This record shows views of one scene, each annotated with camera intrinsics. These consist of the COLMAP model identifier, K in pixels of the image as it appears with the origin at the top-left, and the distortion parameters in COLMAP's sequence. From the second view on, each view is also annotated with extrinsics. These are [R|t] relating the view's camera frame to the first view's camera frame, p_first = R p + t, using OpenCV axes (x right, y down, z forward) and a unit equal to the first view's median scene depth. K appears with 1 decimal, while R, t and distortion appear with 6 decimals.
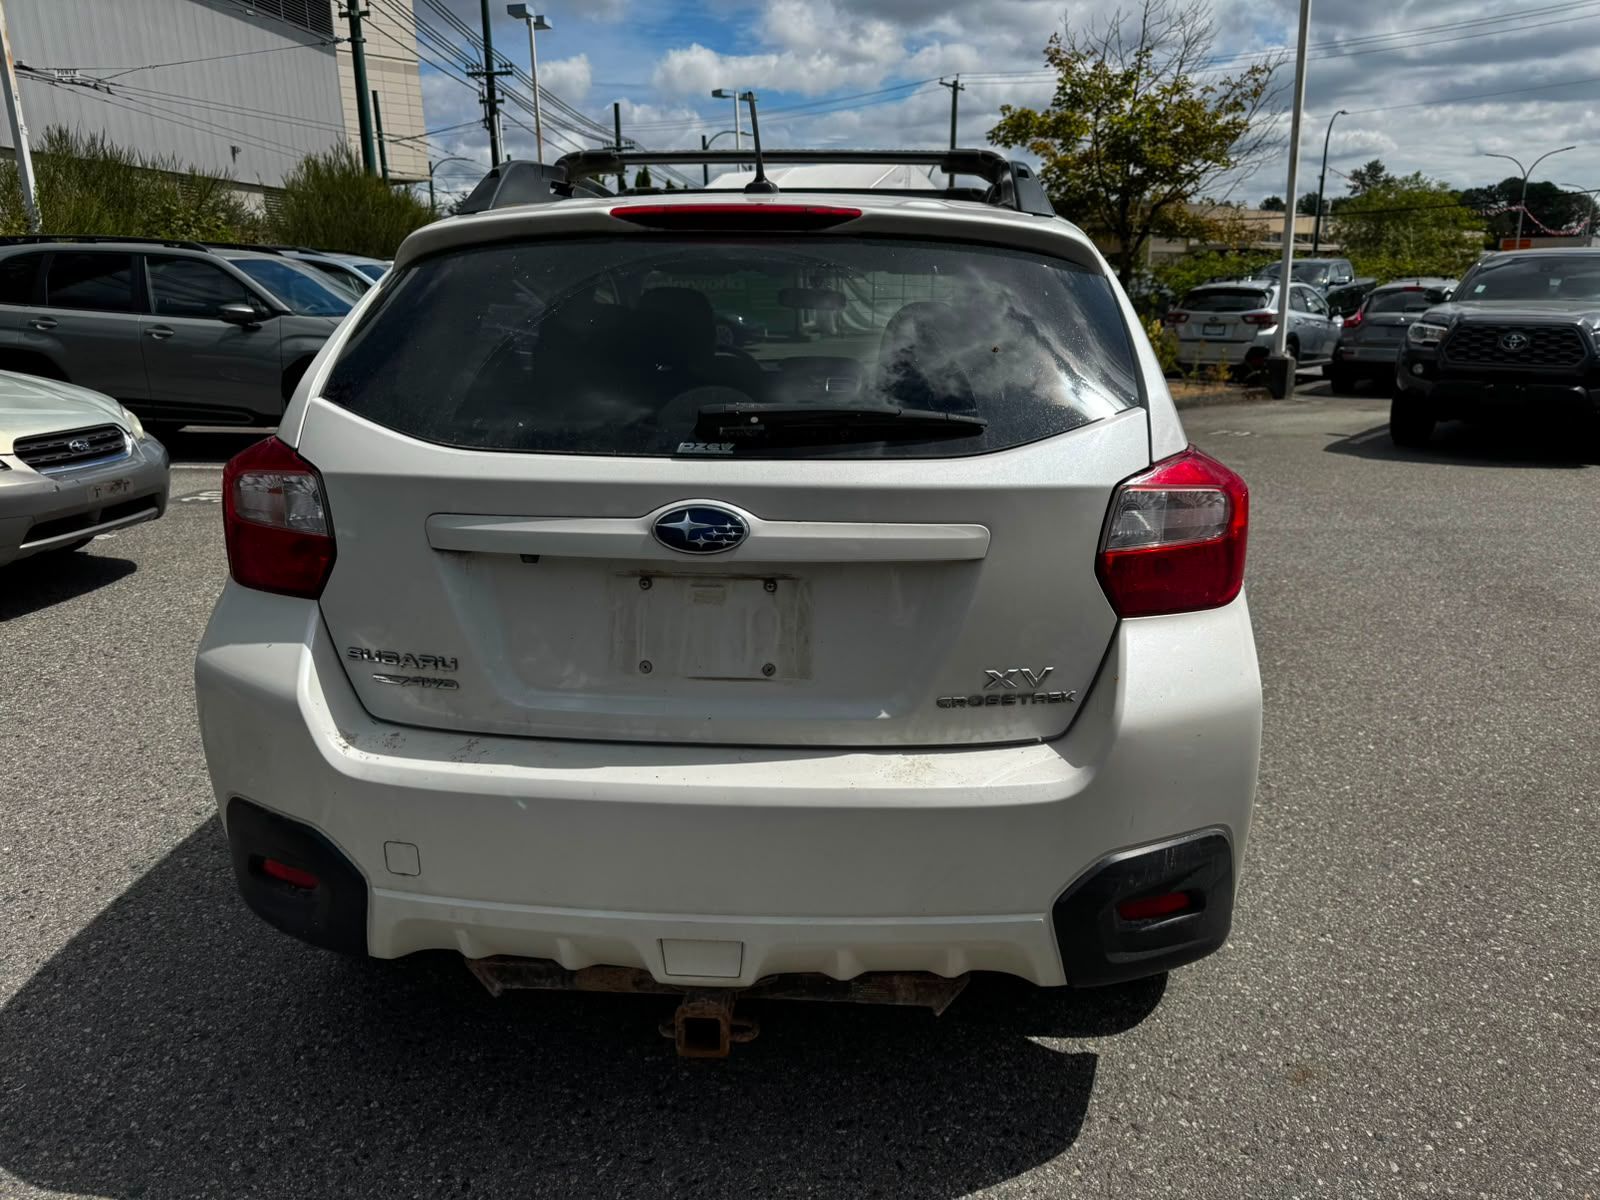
lens RADIAL K [[1134.6, 0, 823.3], [0, 1134.6, 601.7], [0, 0, 1]] dist [0.019832, -0.019459]
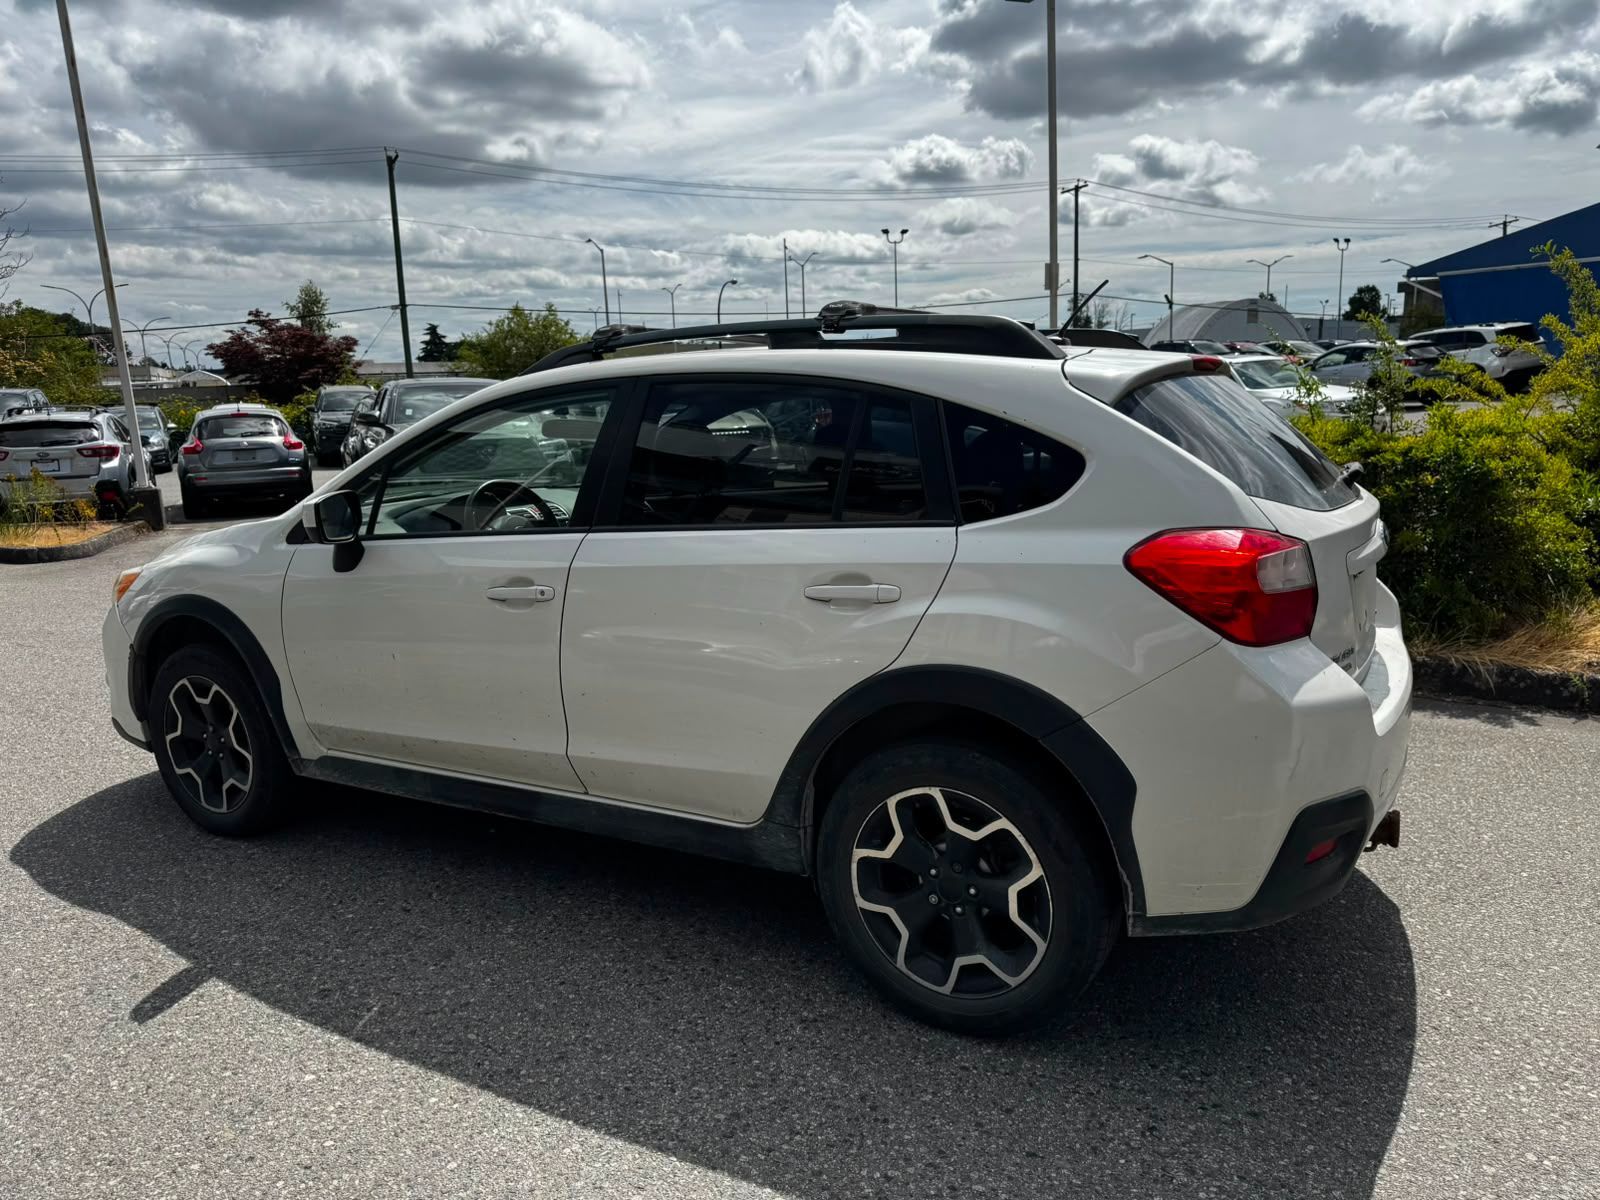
lens RADIAL K [[1135.3, 0, 797.2], [0, 1135.3, 606.9], [0, 0, 1]] dist [0.026125, -0.029802]
pose [[0.449624, -0.177470, 0.875410, -1.114074], [0.265167, 0.962401, 0.058912, -0.161413], [-0.852951, 0.205641, 0.479778, 0.501141]]
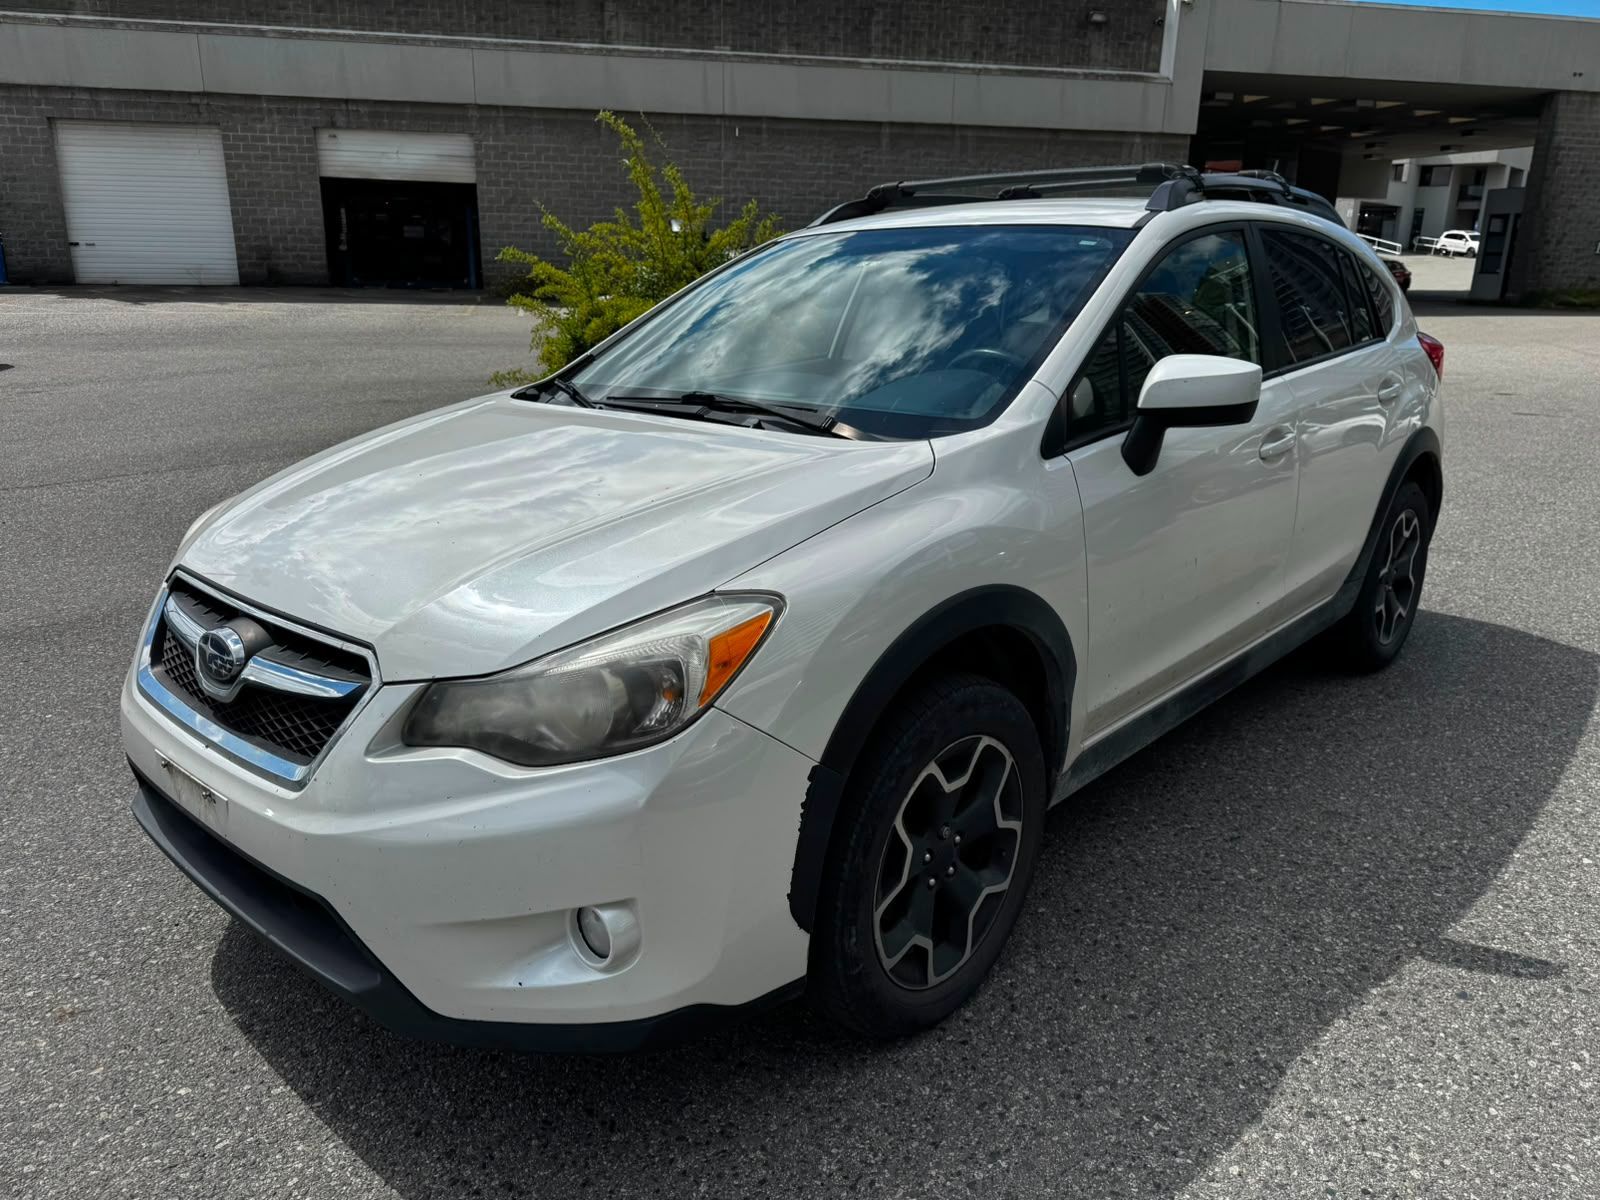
lens RADIAL K [[1135.3, 0, 800.7], [0, 1135.3, 605.2], [0, 0, 1]] dist [0.026125, -0.029802]
pose [[-0.777309, -0.176049, 0.603985, -0.621621], [0.166769, 0.868043, 0.467643, -0.600828], [-0.606613, 0.464229, -0.645378, 2.194609]]
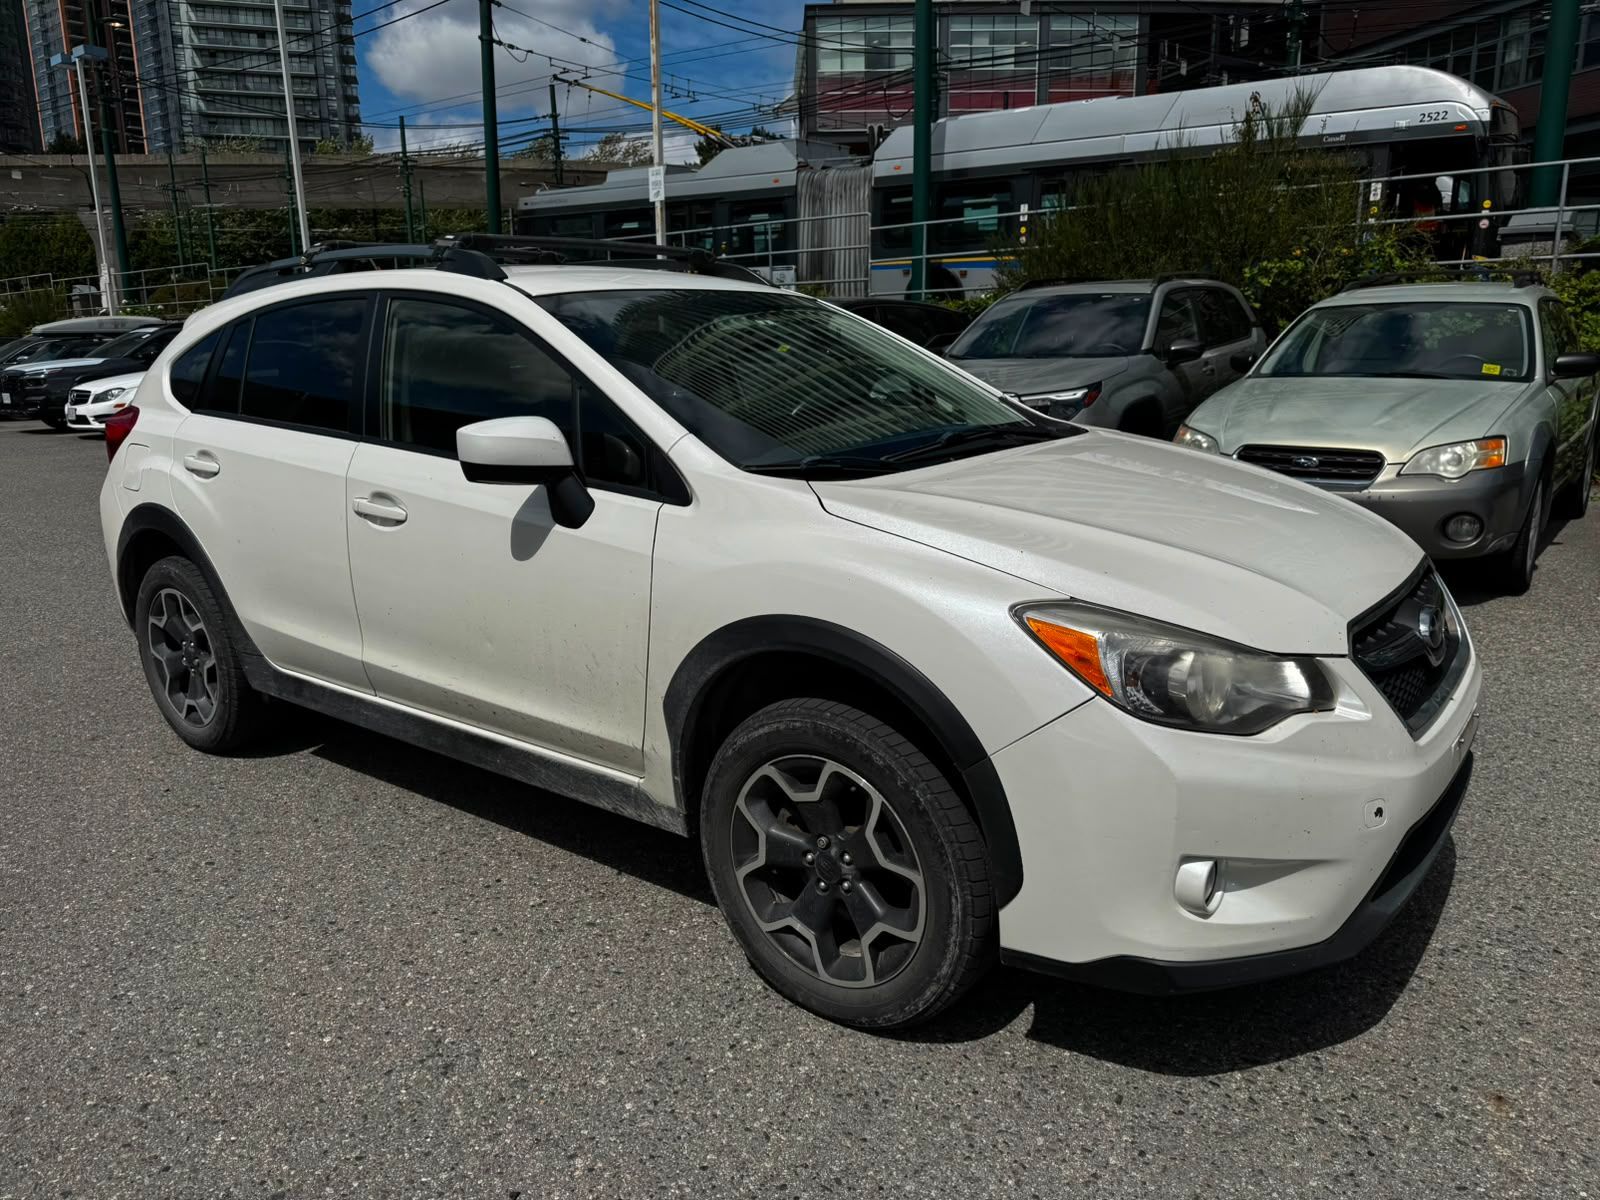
lens RADIAL K [[1135.3, 0, 797.0], [0, 1135.3, 606.0], [0, 0, 1]] dist [0.026125, -0.029802]
pose [[-0.565862, 0.203068, -0.799102, 0.898369], [-0.199657, 0.906601, 0.371768, -0.546637], [0.799961, 0.369916, -0.472467, 2.004319]]
